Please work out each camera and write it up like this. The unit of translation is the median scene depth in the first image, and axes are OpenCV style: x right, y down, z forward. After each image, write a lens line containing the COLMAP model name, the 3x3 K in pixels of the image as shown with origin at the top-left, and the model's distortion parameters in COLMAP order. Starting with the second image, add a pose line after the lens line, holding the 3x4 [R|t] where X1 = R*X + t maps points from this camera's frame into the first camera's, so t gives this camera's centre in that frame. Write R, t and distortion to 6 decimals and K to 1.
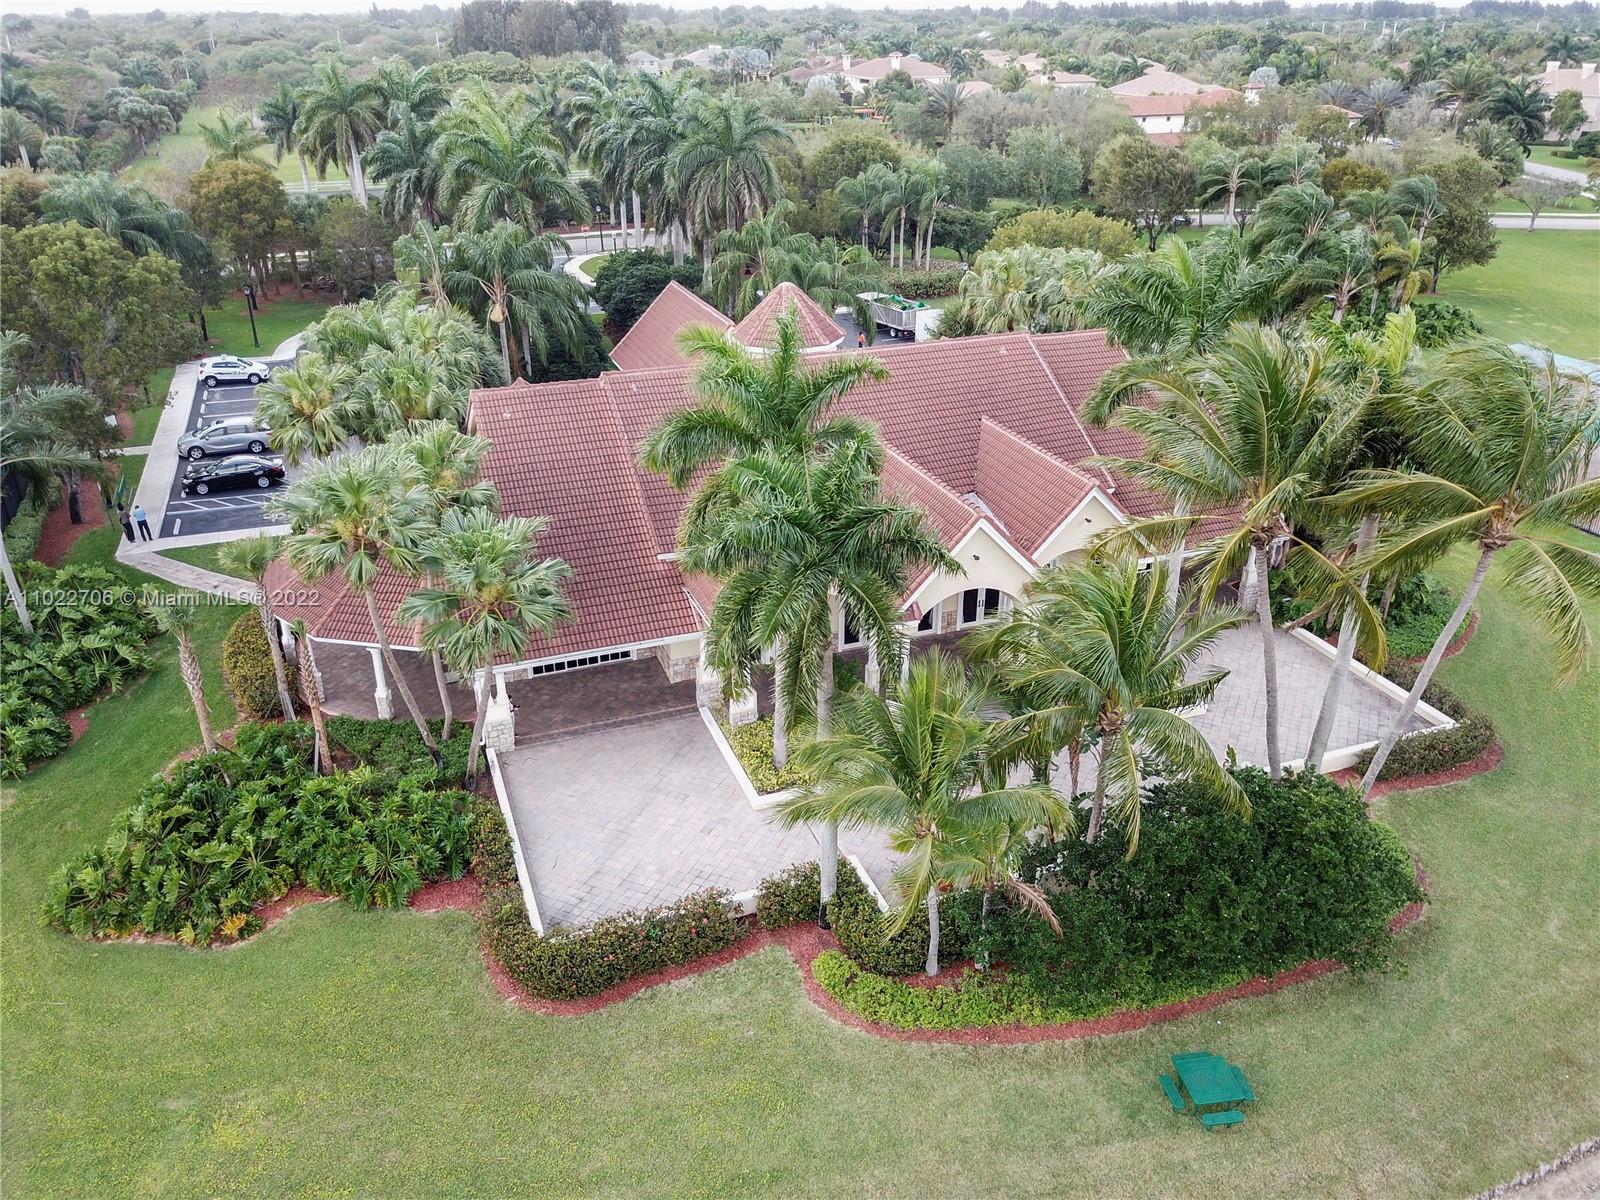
lens RADIAL K [[1228.6, 0, 800.0], [0, 1228.6, 600.0], [0, 0, 1]] dist [-0.003493, 0.002606]
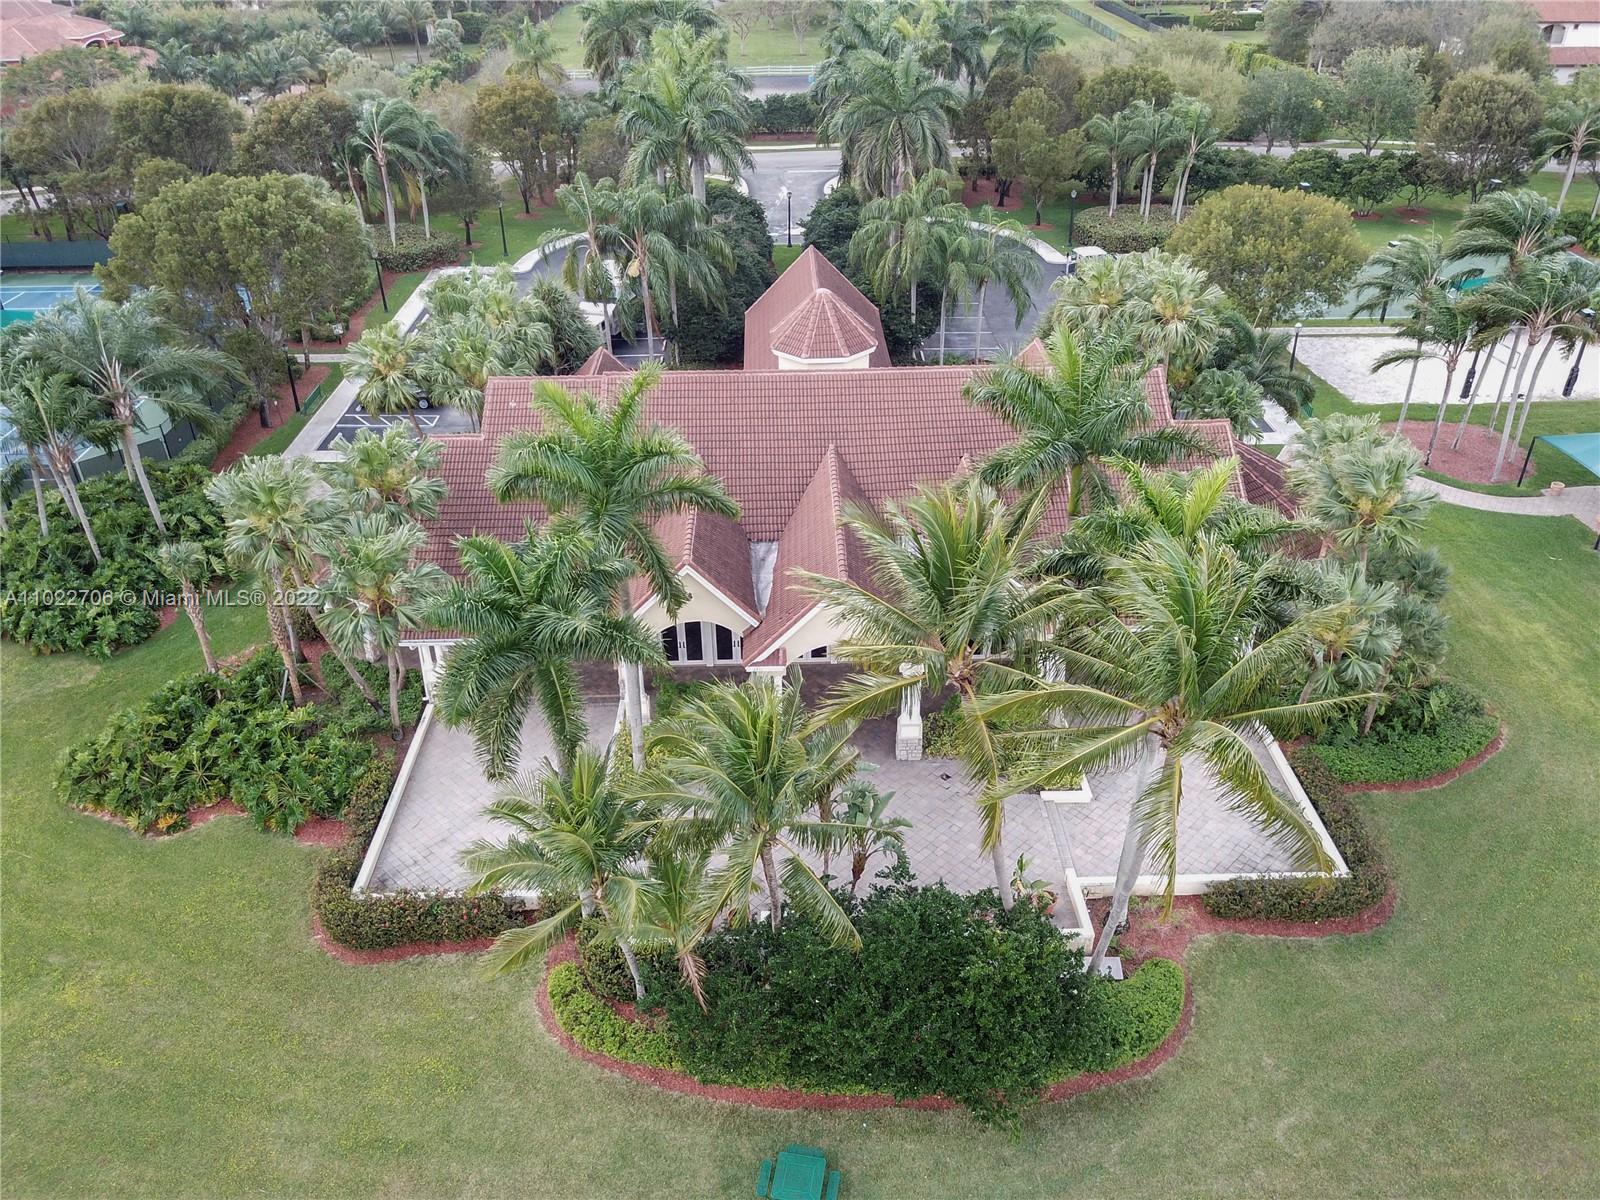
lens RADIAL K [[1223.9, 0, 807.5], [0, 1223.9, 602.0], [0, 0, 1]] dist [0.003189, -0.002793]
pose [[0.944017, 0.165994, -0.285093, 0.400993], [-0.134749, 0.982829, 0.126056, -0.169623], [0.301122, -0.080583, 0.950175, 0.022009]]
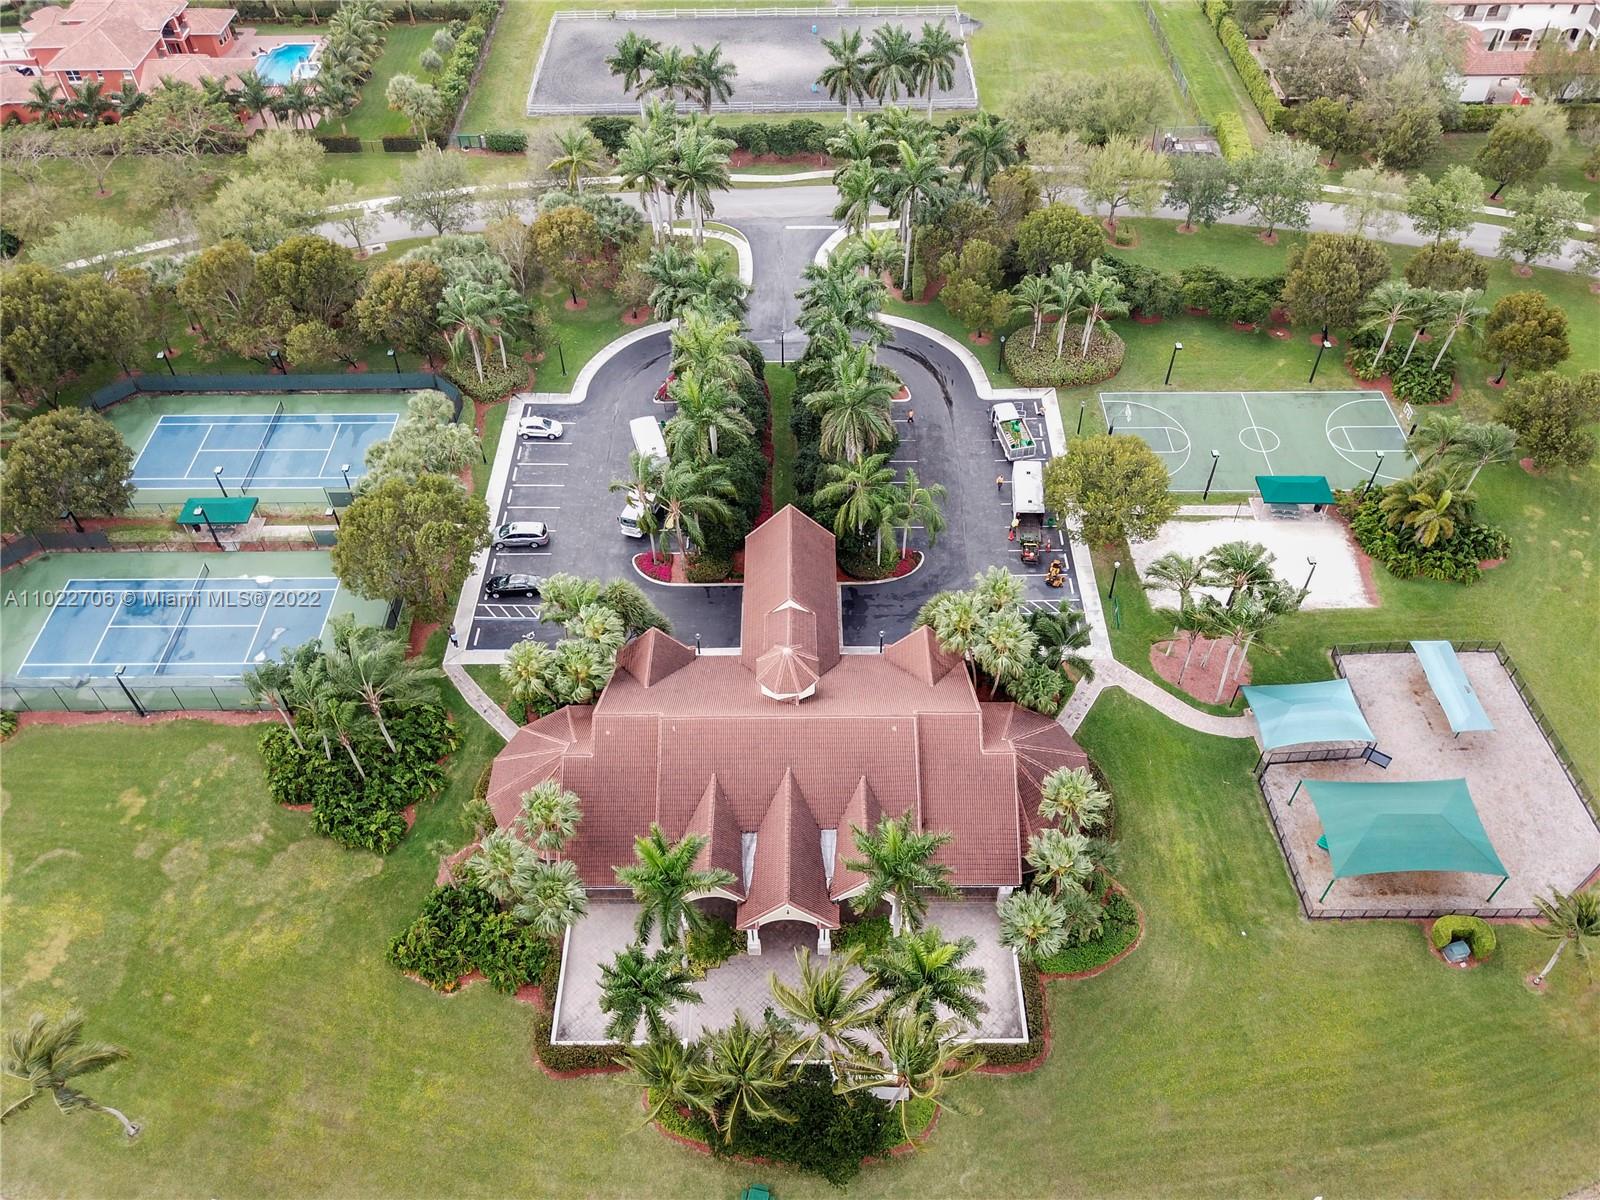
lens RADIAL K [[1223.9, 0, 807.5], [0, 1223.9, 602.0], [0, 0, 1]] dist [0.003189, -0.002793]
pose [[0.937044, 0.254882, -0.238712, 0.522552], [-0.141804, 0.902403, 0.406891, -1.315529], [0.319123, -0.347424, 0.881735, -0.588583]]
